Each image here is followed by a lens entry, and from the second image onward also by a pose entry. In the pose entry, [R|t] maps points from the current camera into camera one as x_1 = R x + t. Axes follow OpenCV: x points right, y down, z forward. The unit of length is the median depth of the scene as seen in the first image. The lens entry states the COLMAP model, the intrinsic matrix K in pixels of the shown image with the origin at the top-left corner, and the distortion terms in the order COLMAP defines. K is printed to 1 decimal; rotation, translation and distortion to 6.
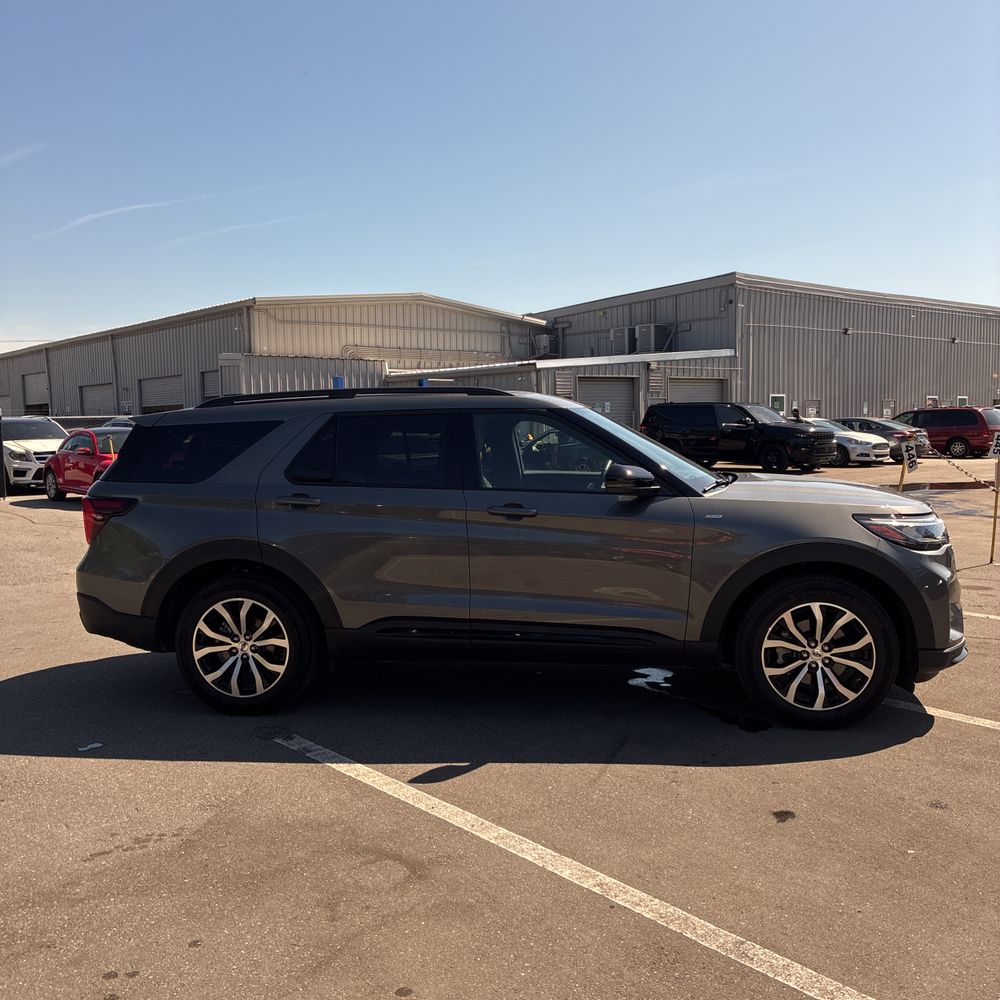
lens RADIAL K [[1032.8, 0, 501.3], [0, 1032.8, 515.2], [0, 0, 1]] dist [0.118333, -0.367042]
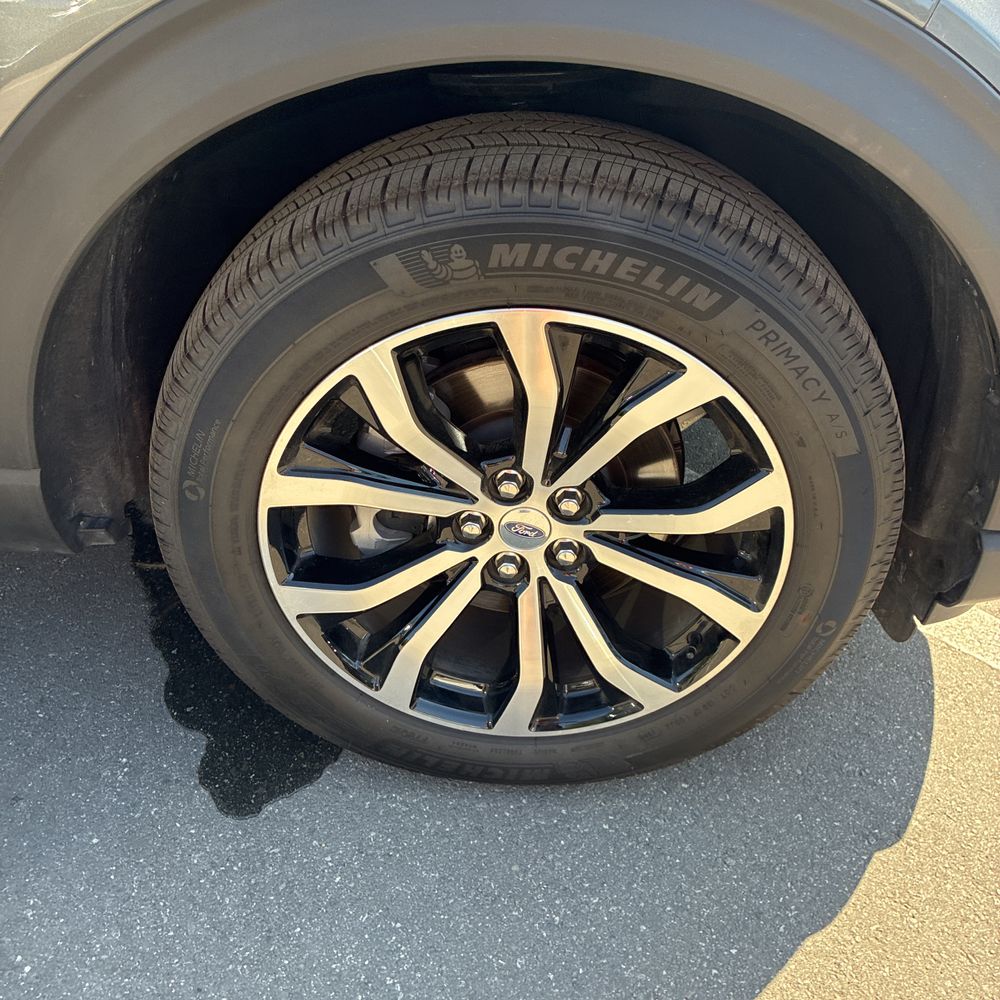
lens RADIAL K [[1027.2, 0, 512.7], [0, 1027.2, 500.0], [0, 0, 1]] dist [0.046026, -0.032849]
pose [[0.990607, -0.001787, 0.136725, 0.059637], [-0.066424, 0.867717, 0.492600, 0.005578], [-0.119519, -0.497055, 0.859448, 0.180600]]
